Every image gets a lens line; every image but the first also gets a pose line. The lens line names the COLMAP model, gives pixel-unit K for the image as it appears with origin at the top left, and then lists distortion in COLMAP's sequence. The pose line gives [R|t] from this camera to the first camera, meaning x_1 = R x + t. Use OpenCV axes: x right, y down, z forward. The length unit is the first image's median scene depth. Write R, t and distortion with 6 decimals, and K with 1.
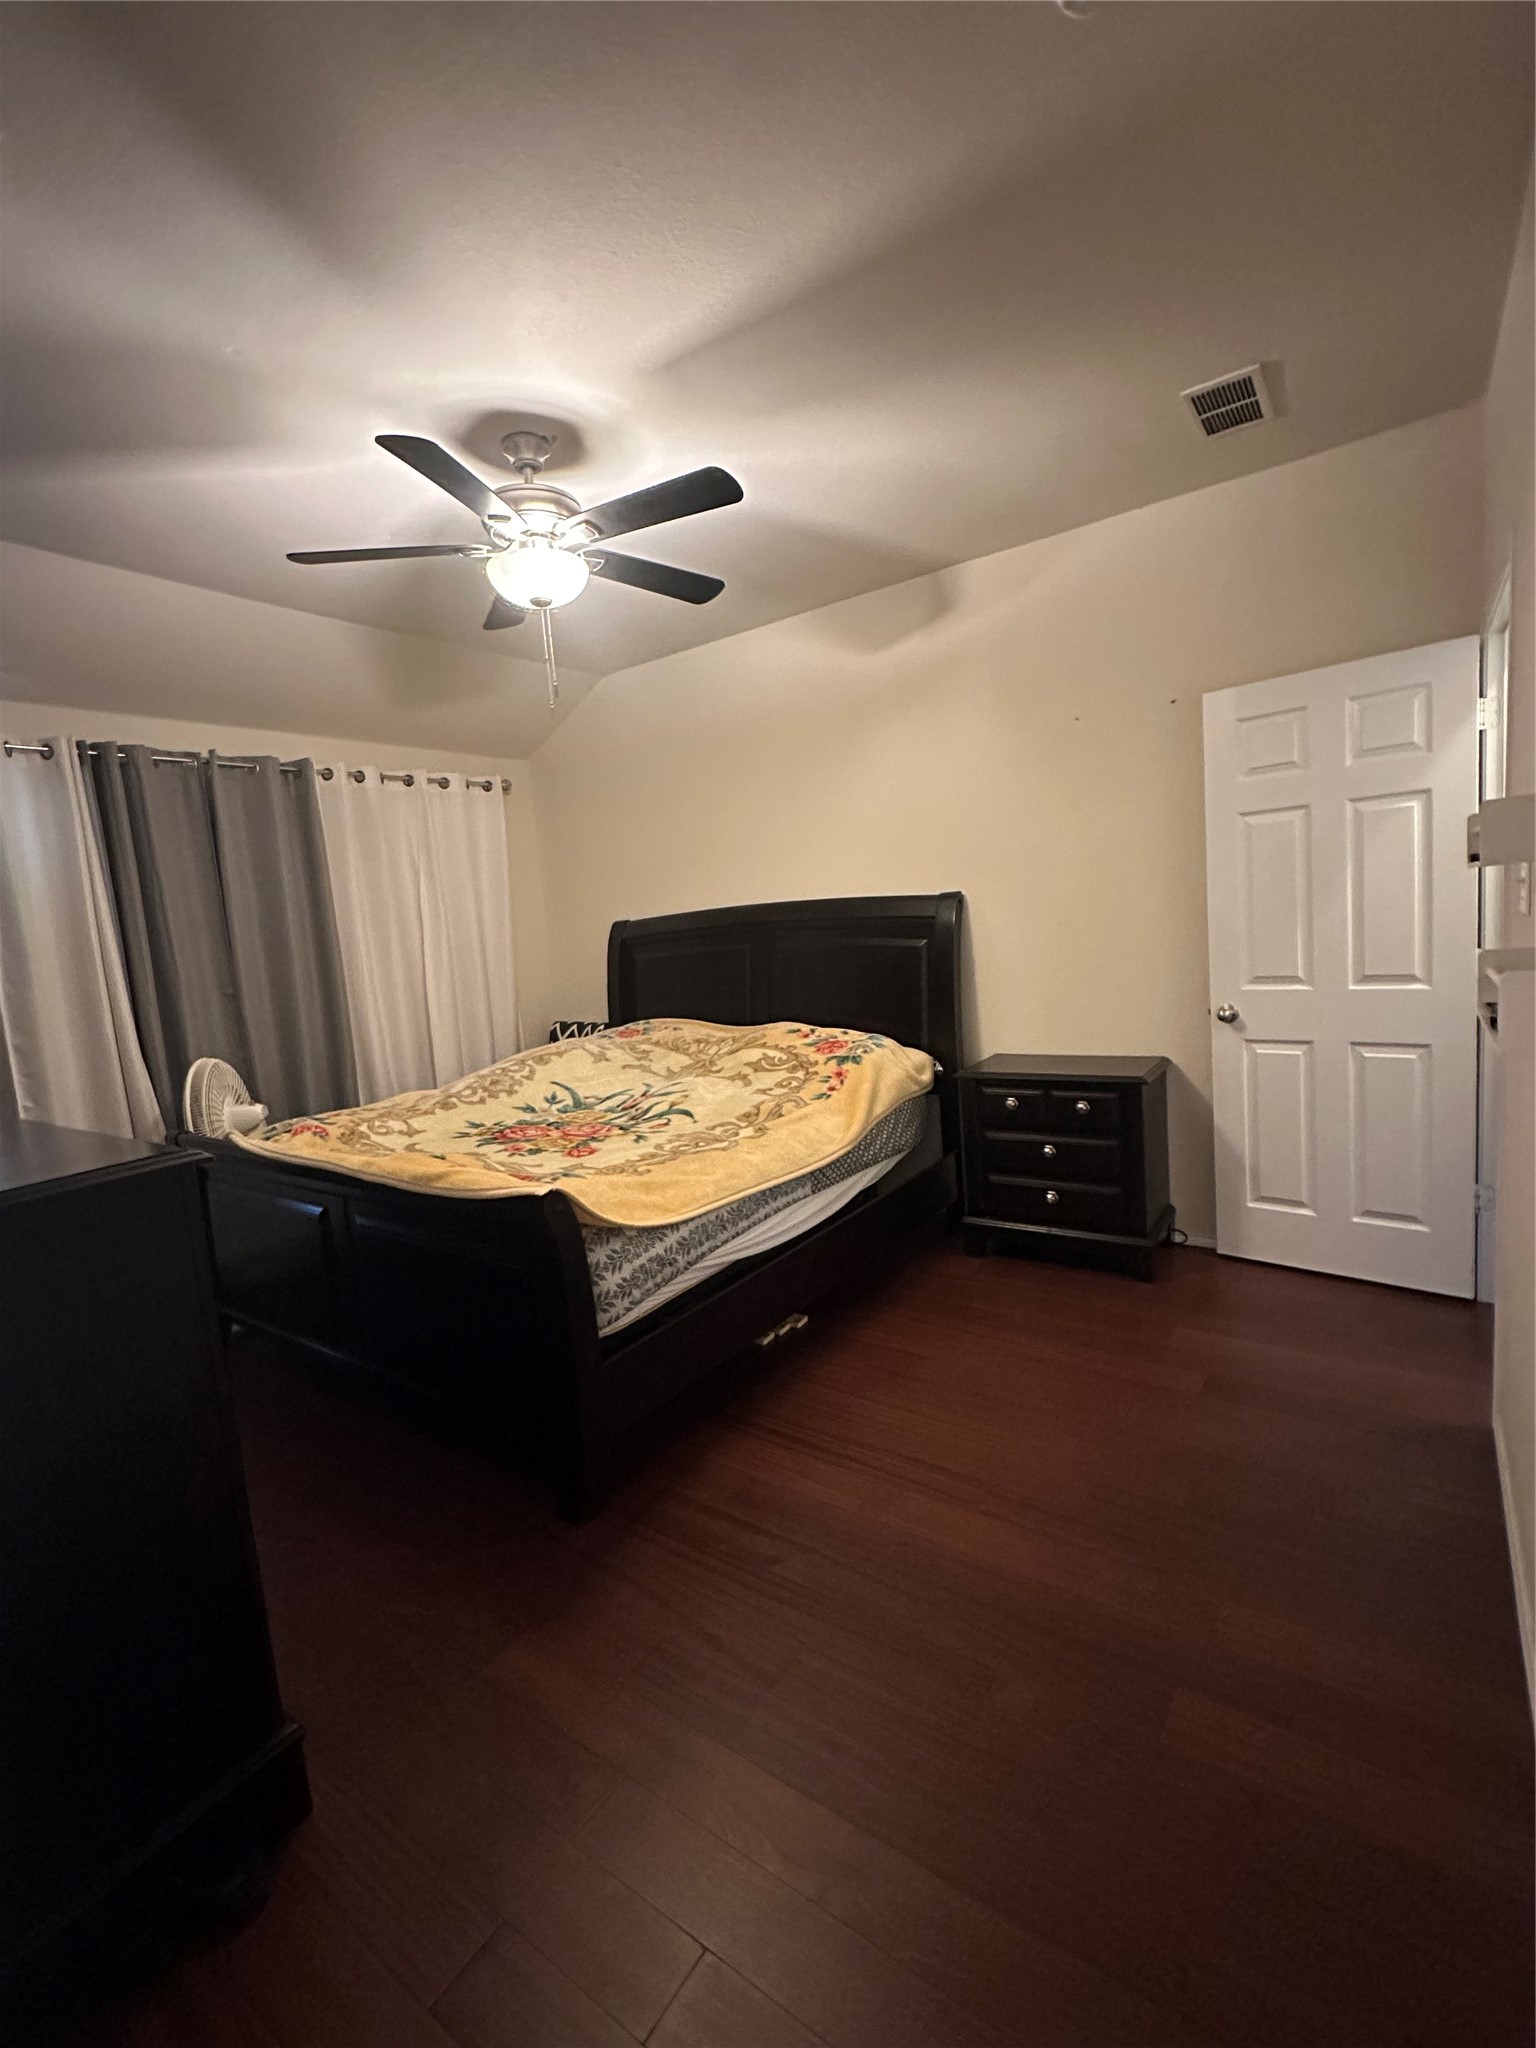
lens RADIAL K [[902.6, 0, 770.1], [0, 902.6, 1021.6], [0, 0, 1]] dist [-0.004796, 0.001290]
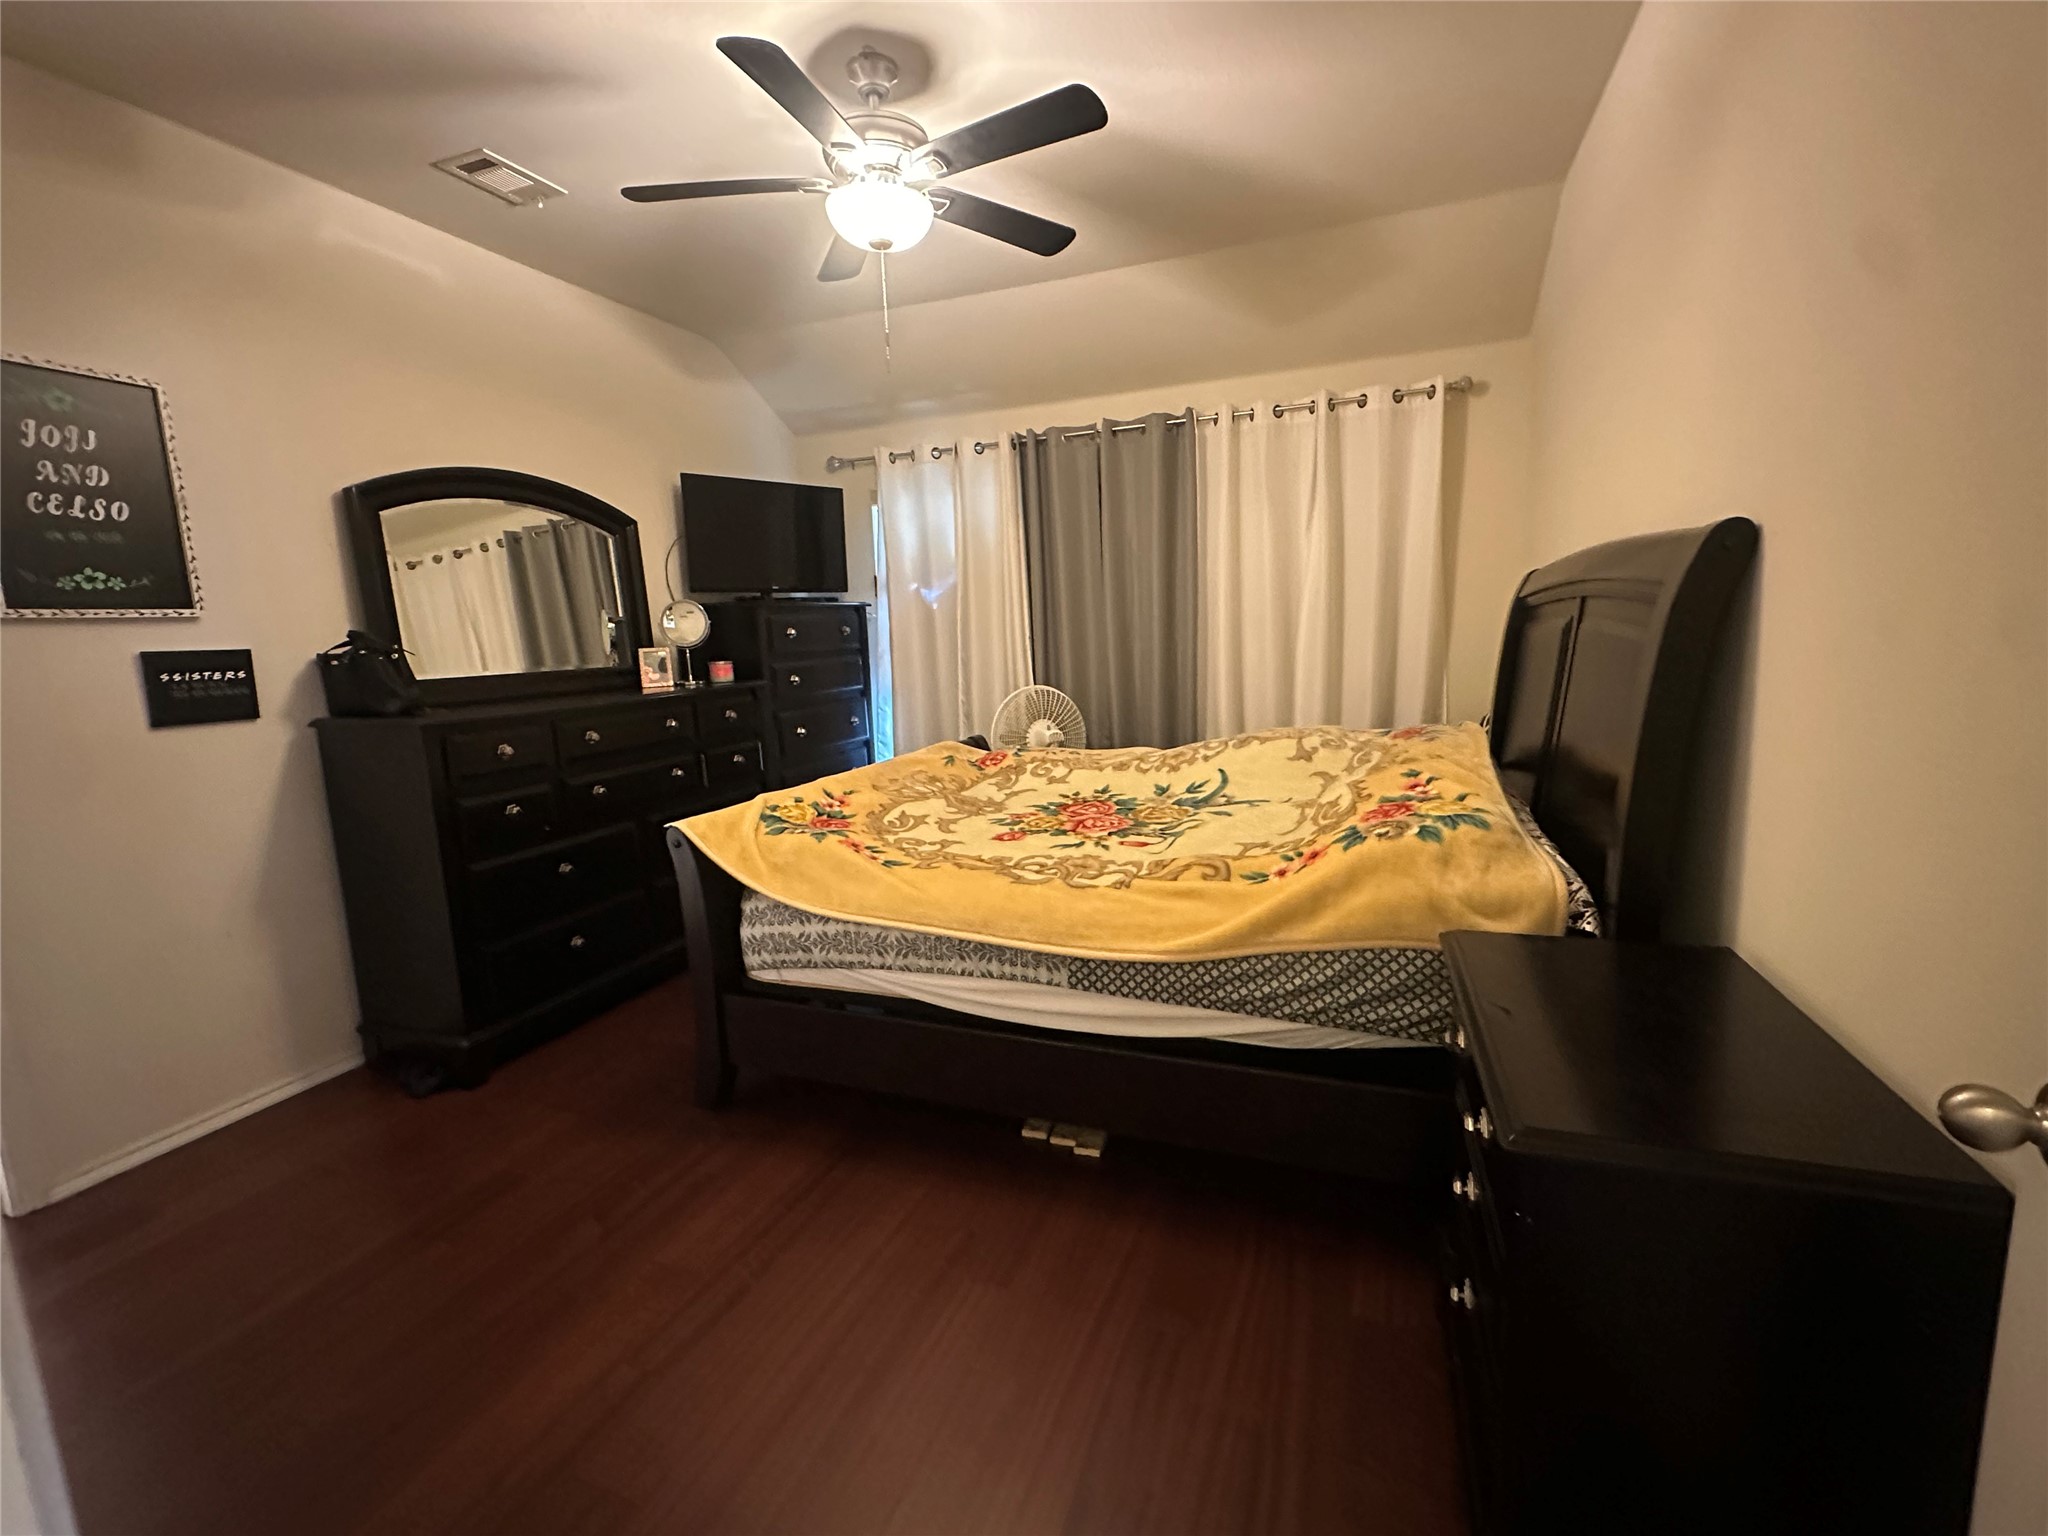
lens RADIAL K [[902.6, 0, 1023.5], [0, 902.6, 716.6], [0, 0, 1]] dist [-0.004796, 0.001290]
pose [[0.707655, 0.358232, -0.609011, 0.556752], [-0.353919, 0.925730, 0.133288, -0.171188], [0.611528, 0.121219, 0.781882, 0.383516]]
